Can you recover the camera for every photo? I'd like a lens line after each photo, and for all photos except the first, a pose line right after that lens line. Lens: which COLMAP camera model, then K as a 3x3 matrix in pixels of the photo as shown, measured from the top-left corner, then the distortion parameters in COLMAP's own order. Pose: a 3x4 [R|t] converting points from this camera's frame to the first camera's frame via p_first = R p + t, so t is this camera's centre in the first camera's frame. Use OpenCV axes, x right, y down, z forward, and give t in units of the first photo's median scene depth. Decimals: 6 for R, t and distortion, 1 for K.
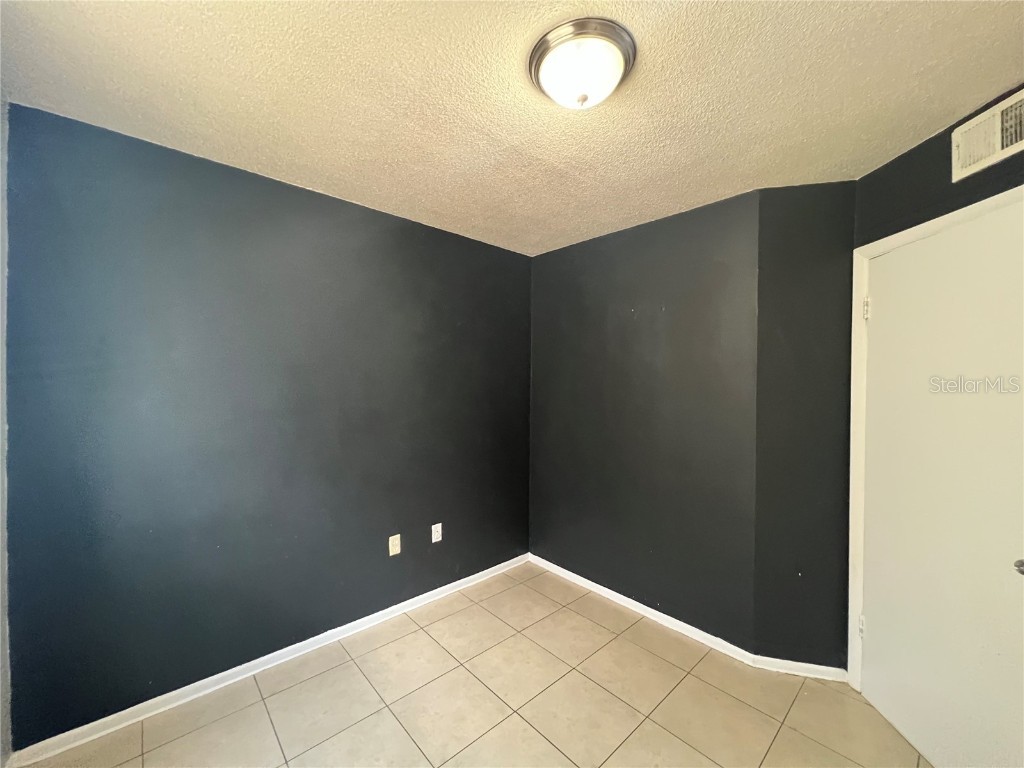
lens RADIAL K [[409.1, 0, 512.0], [0, 409.1, 384.0], [0, 0, 1]] dist [-0.000767, -0.000361]
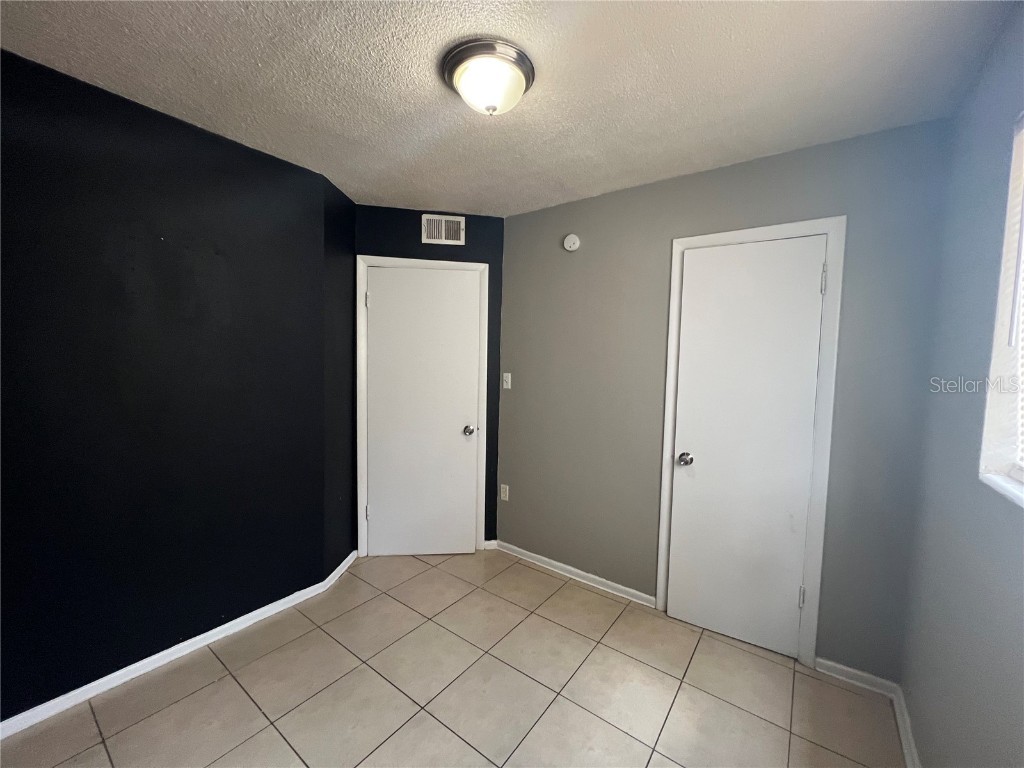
lens RADIAL K [[409.1, 0, 512.0], [0, 409.1, 384.0], [0, 0, 1]] dist [-0.000767, -0.000361]
pose [[-0.189704, -0.078873, 0.978668, -0.664425], [-0.022922, 0.996852, 0.075895, -0.007623], [-0.981574, -0.008035, -0.190915, 0.743804]]
